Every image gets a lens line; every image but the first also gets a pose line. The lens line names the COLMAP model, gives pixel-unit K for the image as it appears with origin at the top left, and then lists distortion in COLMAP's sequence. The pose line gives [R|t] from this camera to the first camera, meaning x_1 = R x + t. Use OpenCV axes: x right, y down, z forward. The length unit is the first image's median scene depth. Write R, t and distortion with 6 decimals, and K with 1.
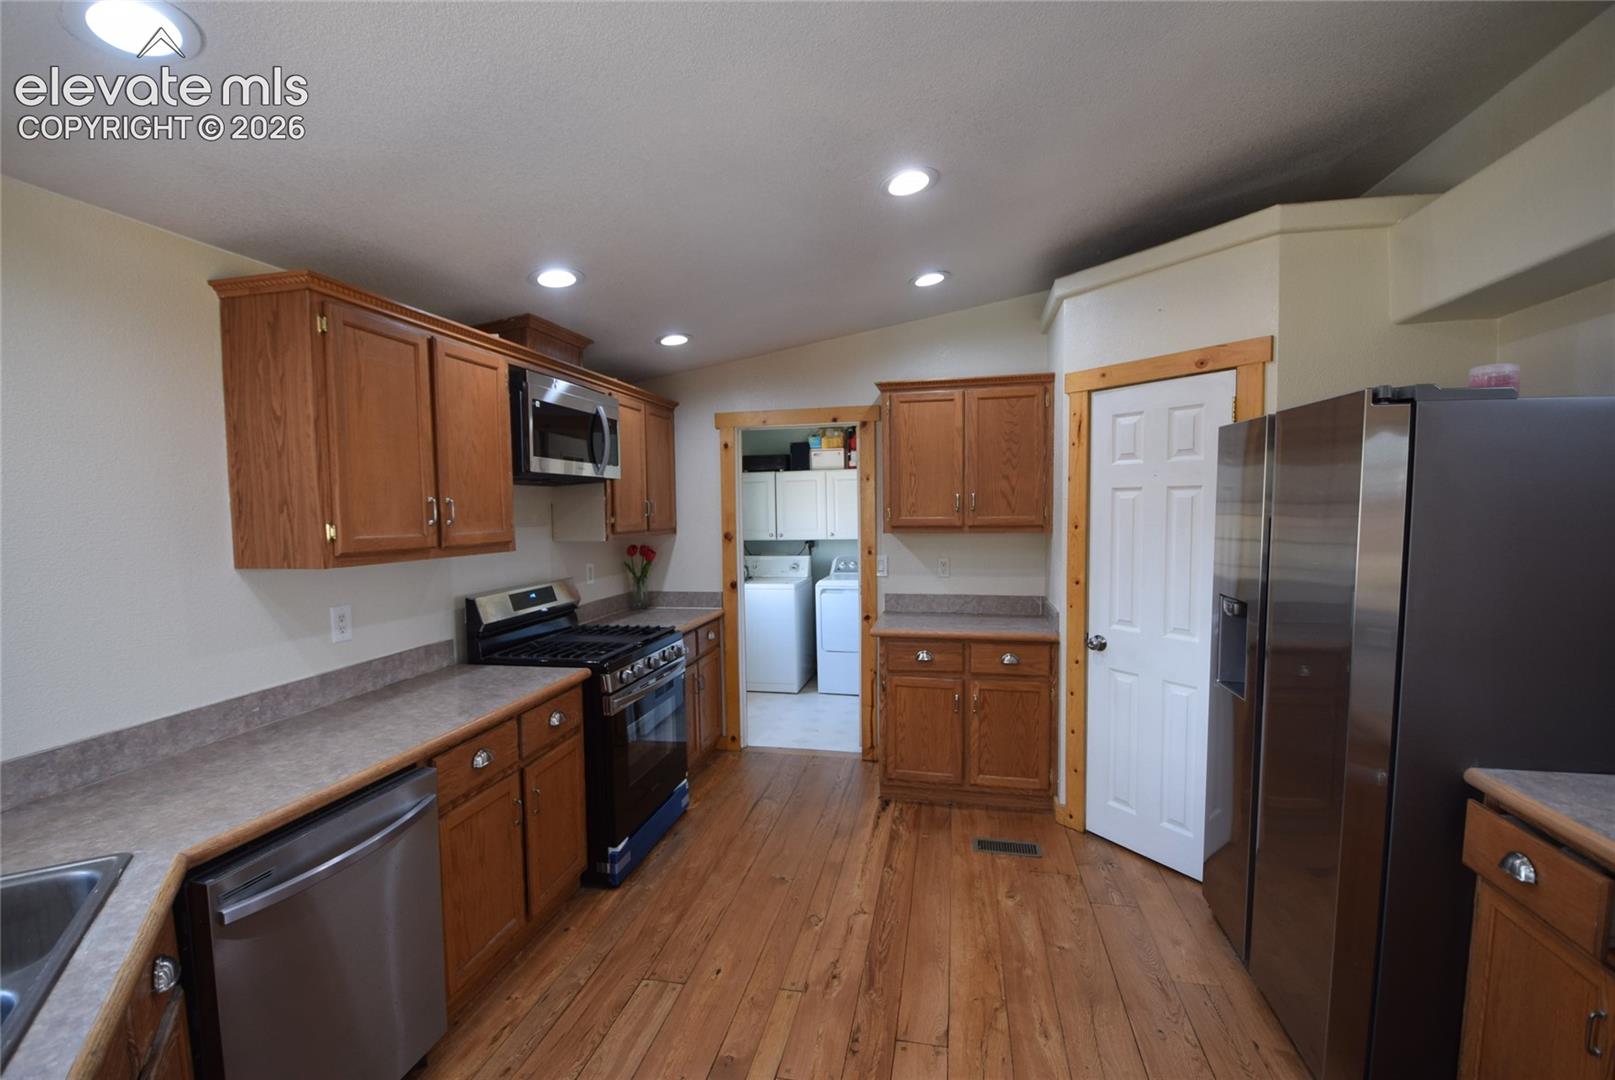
lens RADIAL K [[709.5, 0, 808.8], [0, 709.5, 544.3], [0, 0, 1]] dist [0.009964, -0.016911]
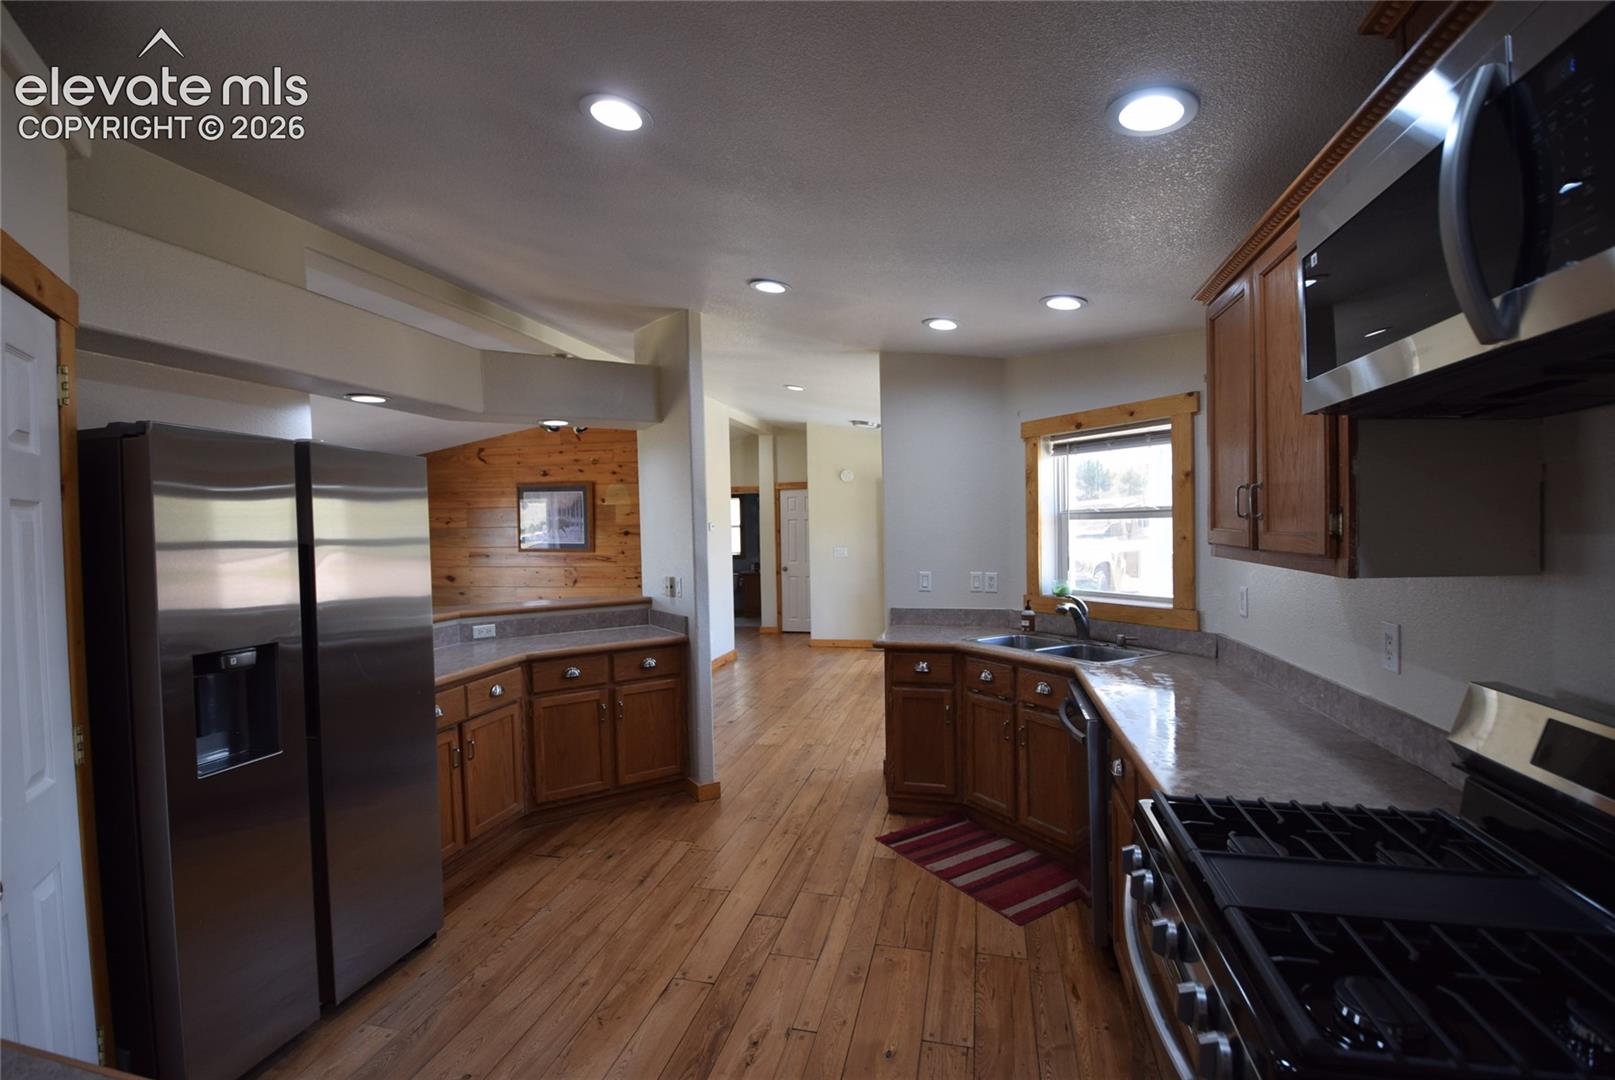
lens RADIAL K [[709.5, 0, 808.8], [0, 709.5, 544.3], [0, 0, 1]] dist [0.009964, -0.016911]
pose [[-0.998785, 0.037626, 0.031818, -0.057395], [0.040002, 0.996176, 0.077679, -0.055959], [-0.028774, 0.078858, -0.996471, 1.273512]]
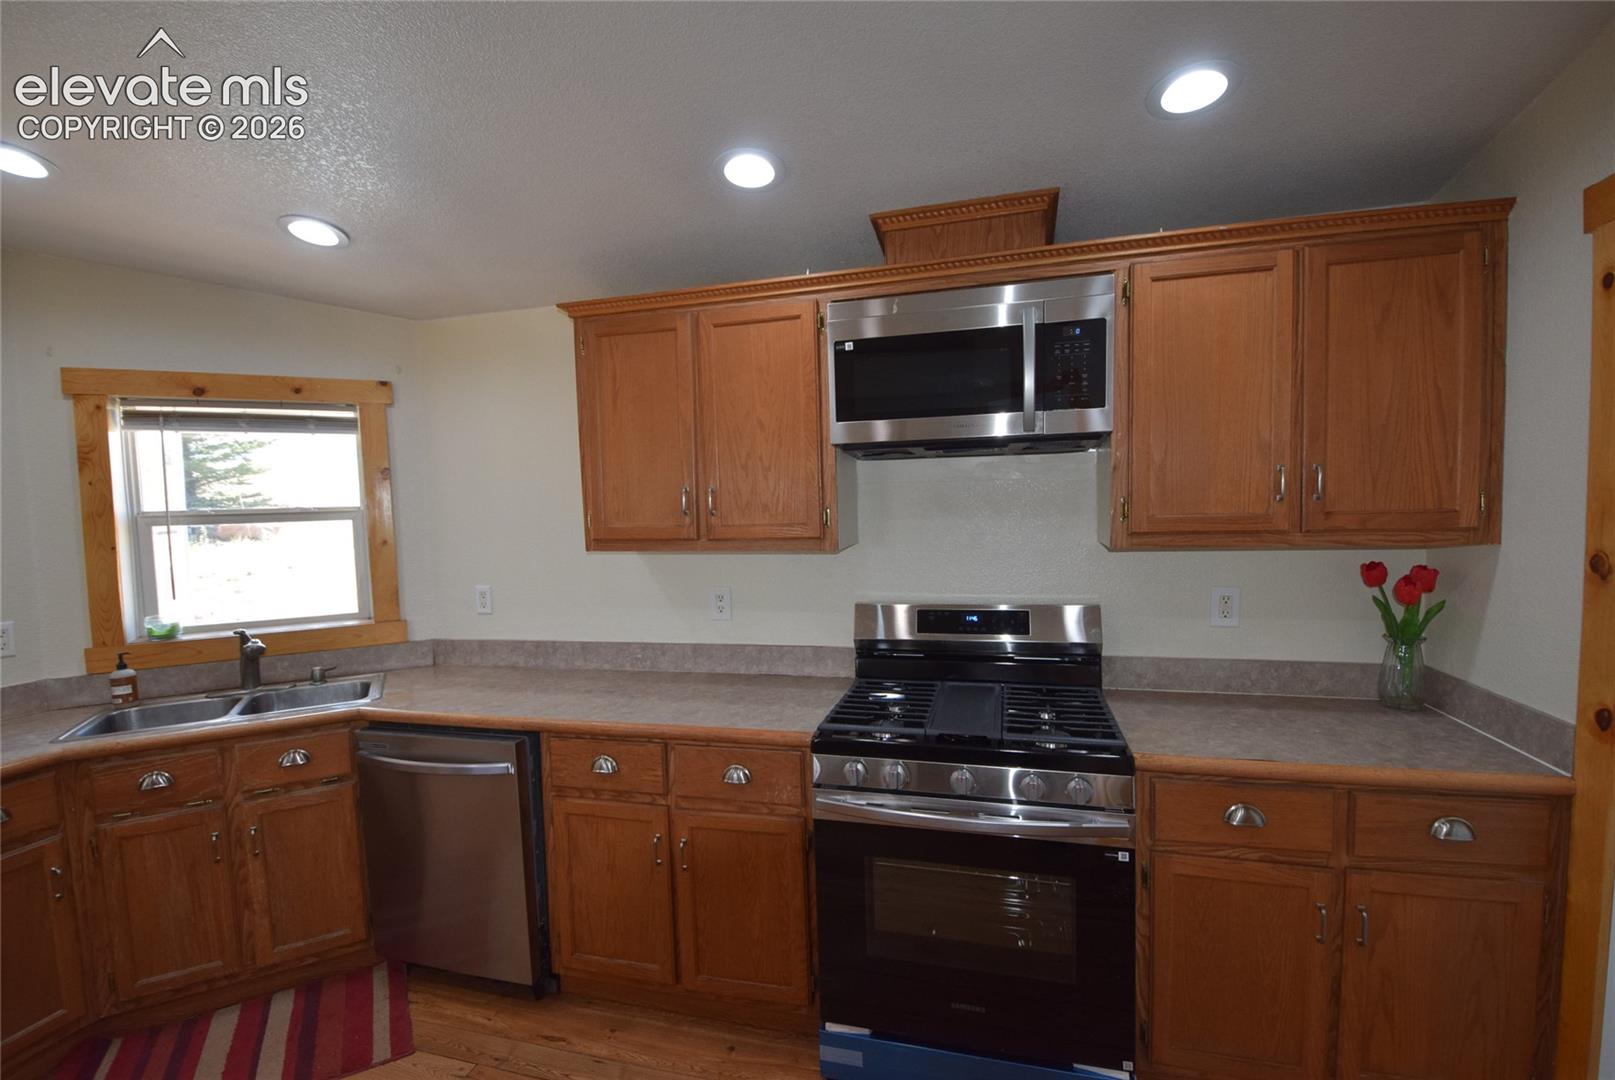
lens RADIAL K [[709.5, 0, 808.8], [0, 709.5, 544.3], [0, 0, 1]] dist [0.009964, -0.016911]
pose [[-0.061967, 0.076528, -0.995140, 0.292092], [-0.024741, 0.996632, 0.078183, -0.047676], [0.997772, 0.029465, -0.059865, 0.869115]]
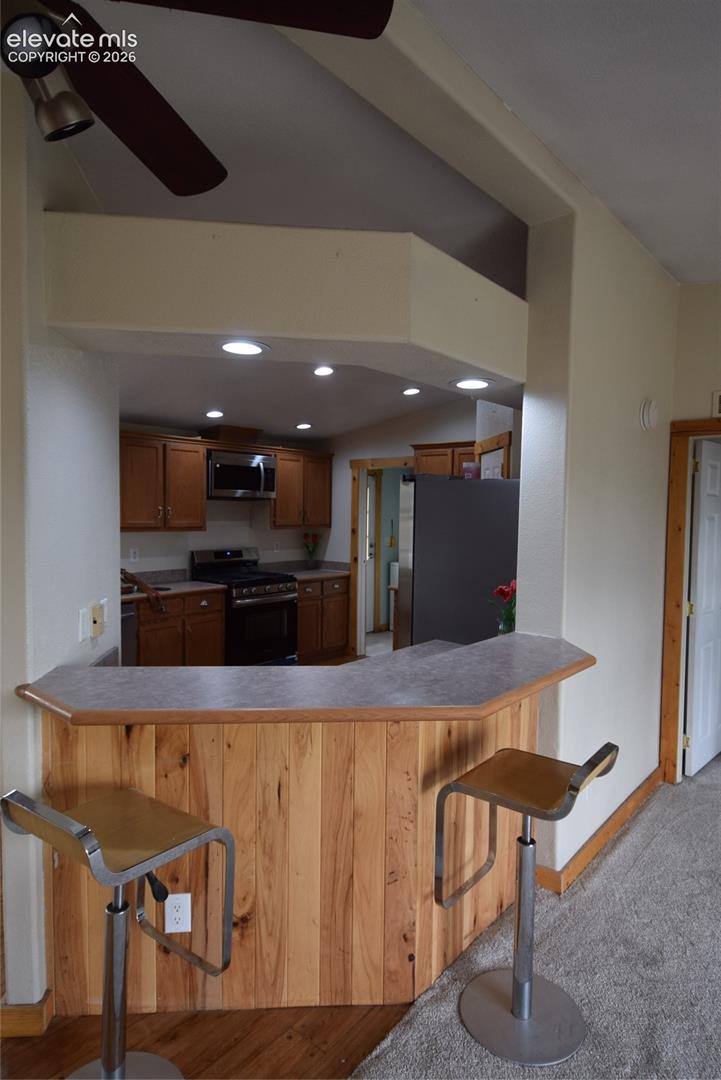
lens RADIAL K [[633.8, 0, 363.8], [0, 633.8, 541.7], [0, 0, 1]] dist [0.001483, -0.002419]
pose [[0.880742, 0.052569, -0.470670, 0.836176], [-0.052773, 0.998525, 0.012772, -0.007454], [0.470647, 0.013590, 0.882217, -0.461897]]
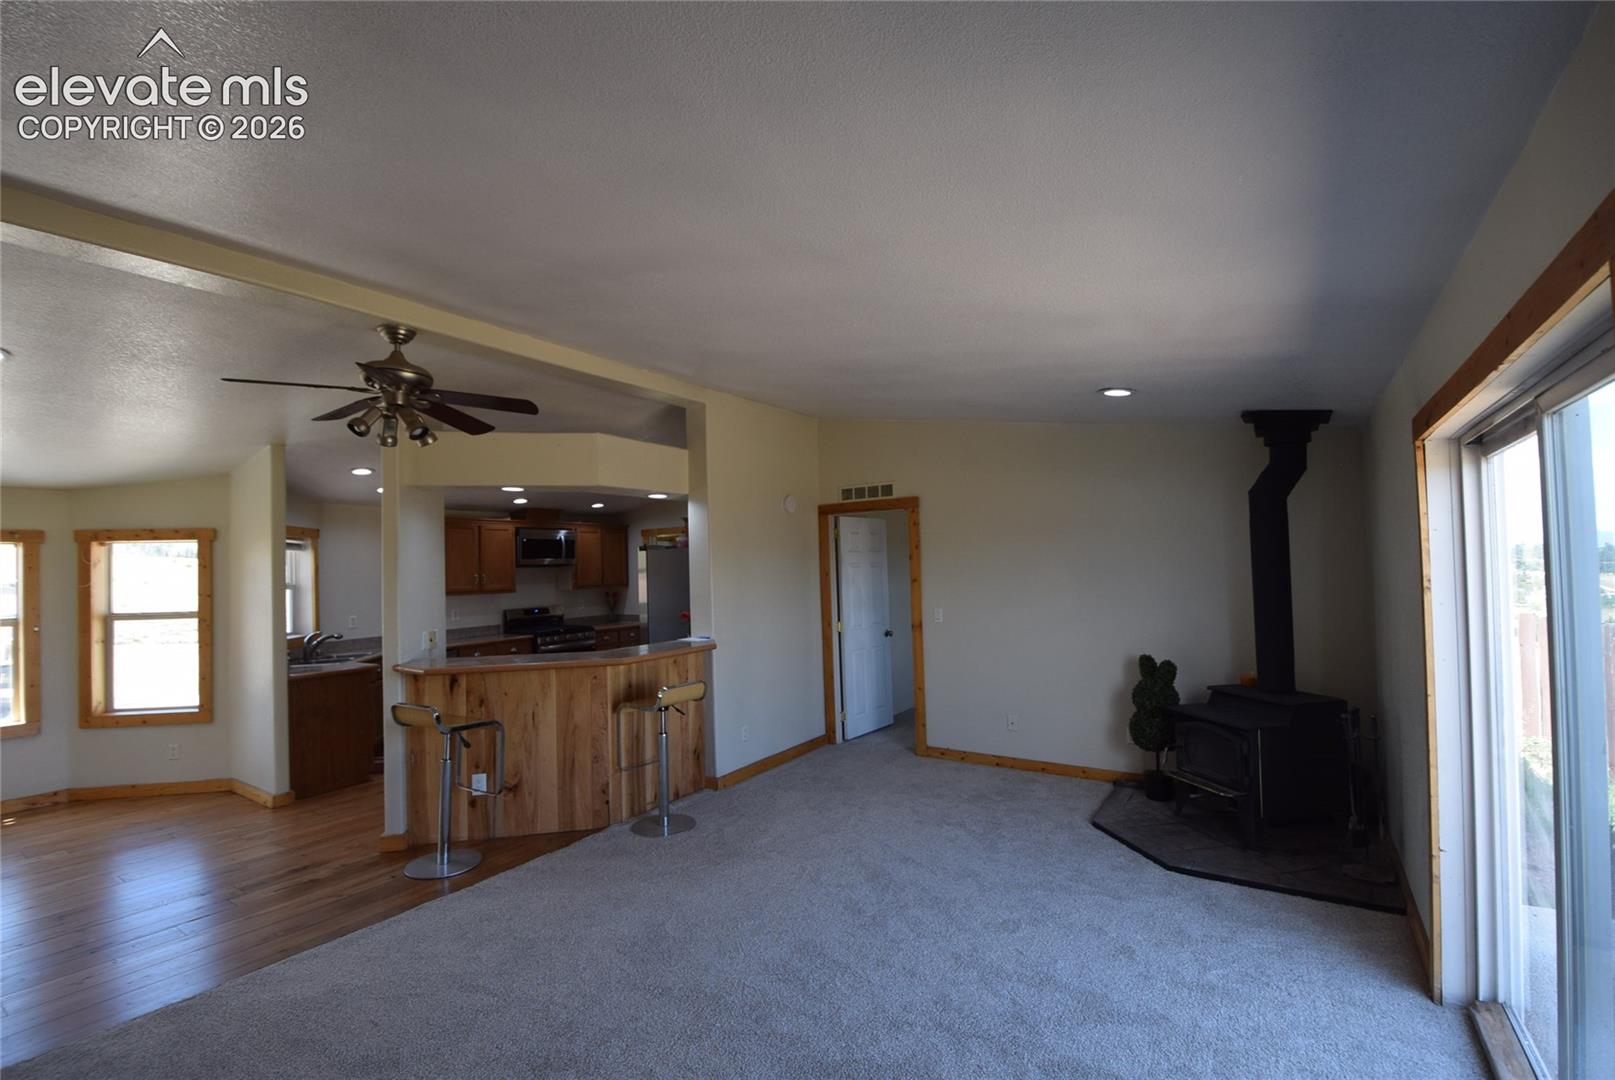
lens RADIAL K [[709.5, 0, 808.8], [0, 709.5, 544.3], [0, 0, 1]] dist [0.009964, -0.016911]
pose [[0.928913, -0.022408, -0.369619, 1.457733], [-0.005992, 0.997127, -0.075510, 0.020295], [0.370249, 0.072357, 0.926110, -1.013100]]
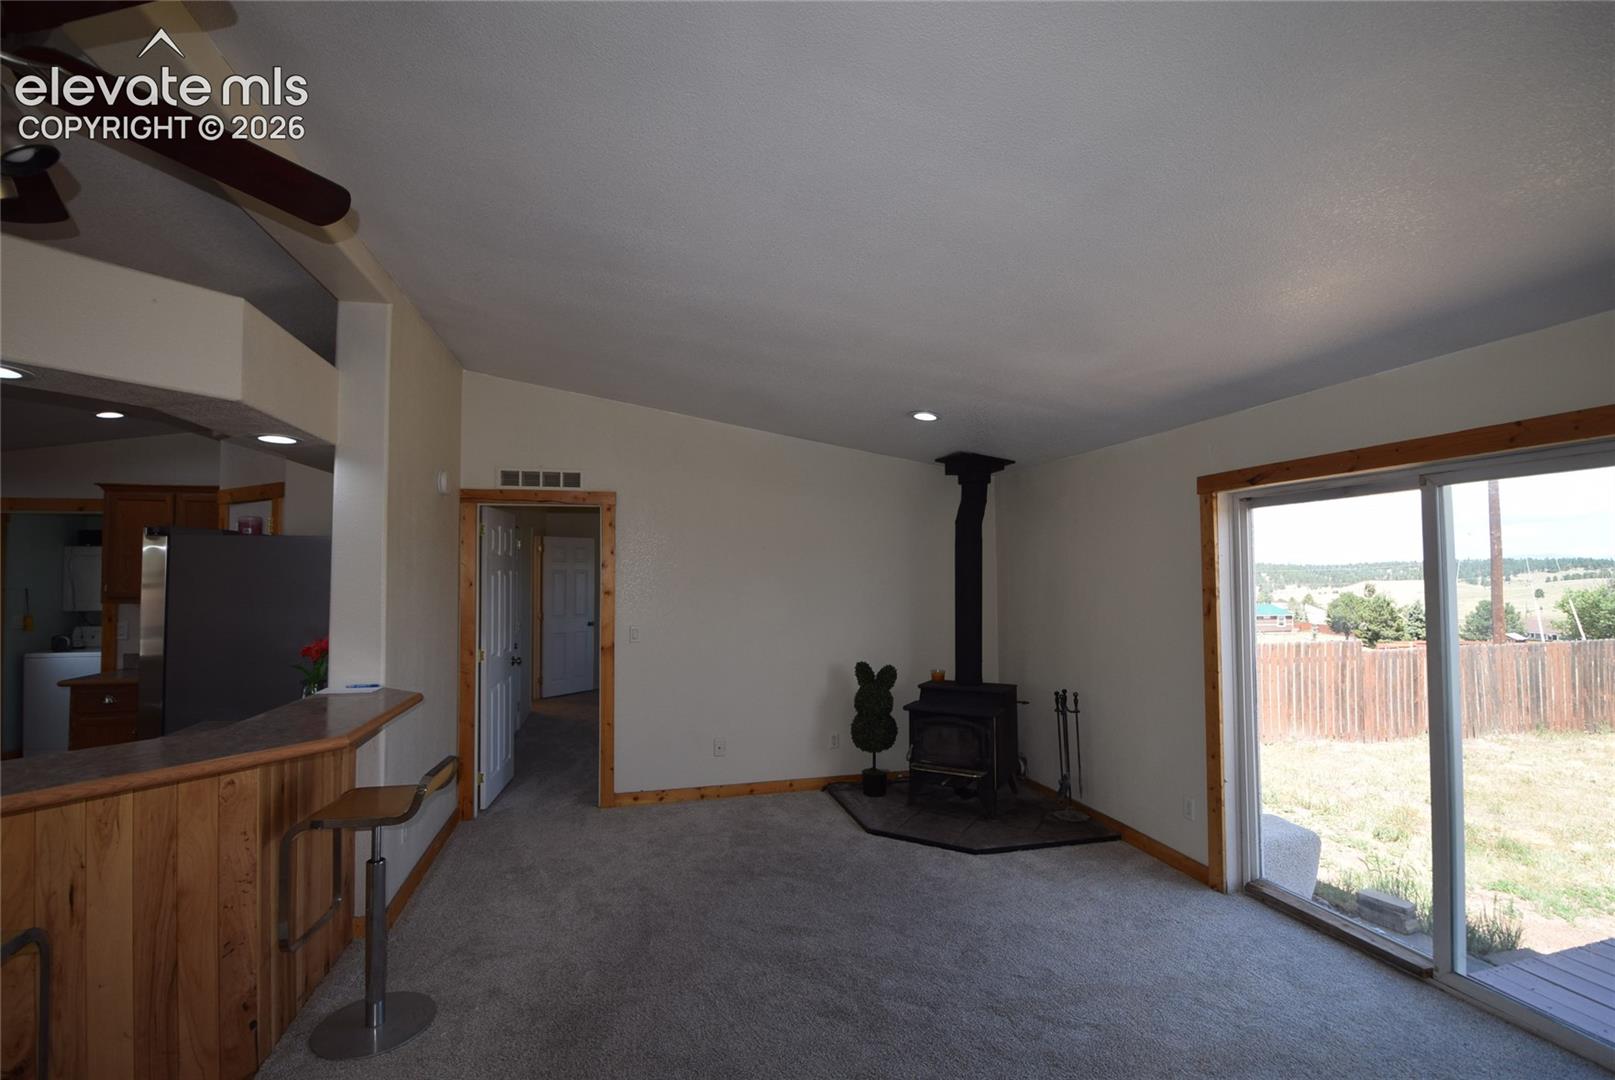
lens RADIAL K [[709.5, 0, 808.8], [0, 709.5, 544.3], [0, 0, 1]] dist [0.009964, -0.016911]
pose [[0.894939, 0.028246, 0.445294, 0.769801], [0.015273, 0.995470, -0.093841, 0.018928], [-0.445928, 0.090783, 0.890453, -0.761598]]
